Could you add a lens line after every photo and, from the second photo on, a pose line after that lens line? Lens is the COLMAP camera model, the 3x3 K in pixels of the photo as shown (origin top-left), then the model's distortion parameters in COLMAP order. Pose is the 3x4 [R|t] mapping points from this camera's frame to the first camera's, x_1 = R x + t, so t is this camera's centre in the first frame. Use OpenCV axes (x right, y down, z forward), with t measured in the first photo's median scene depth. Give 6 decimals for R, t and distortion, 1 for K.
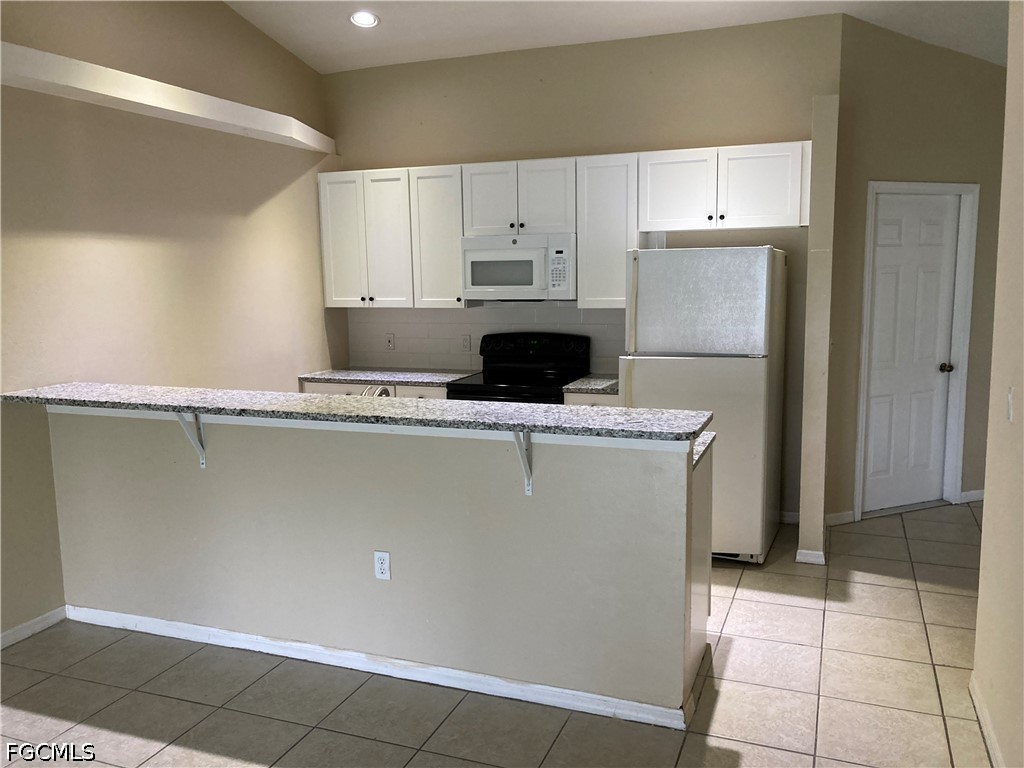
lens RADIAL K [[833.6, 0, 513.3], [0, 833.6, 402.8], [0, 0, 1]] dist [0.093883, -0.154662]
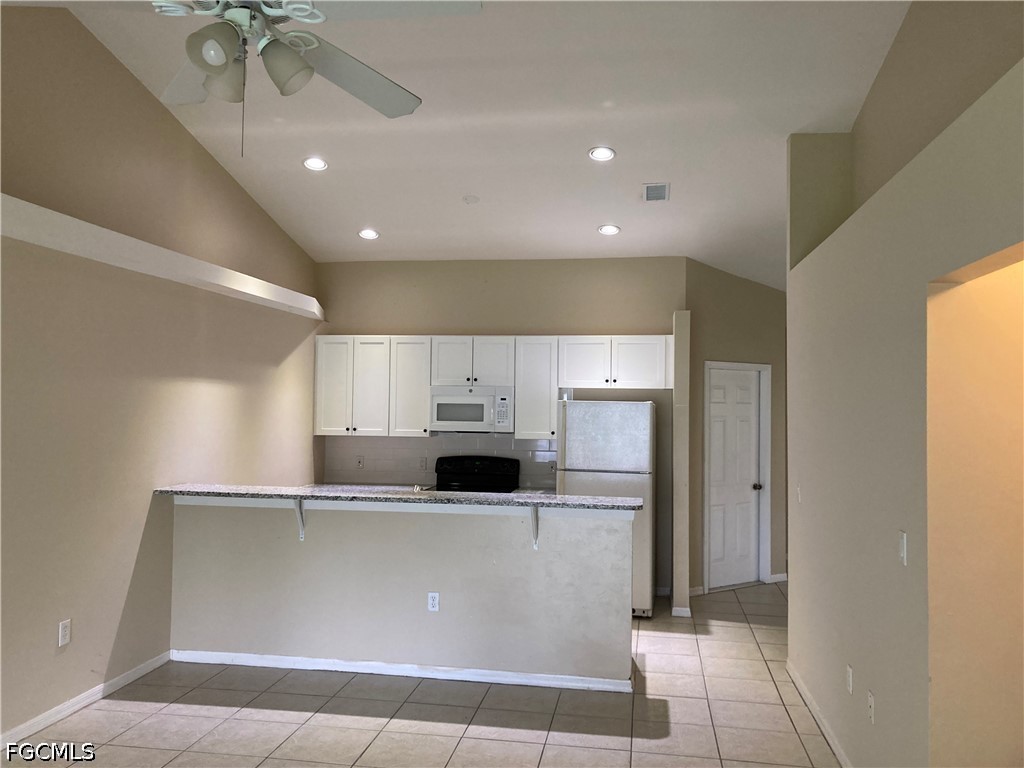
lens RADIAL K [[833.1, 0, 509.3], [0, 833.1, 392.2], [0, 0, 1]] dist [0.088122, -0.141647]
pose [[0.979618, 0.033189, 0.198108, -0.227515], [0.001751, 0.984807, -0.173646, 0.056144], [-0.200861, 0.170454, 0.964676, -0.387274]]
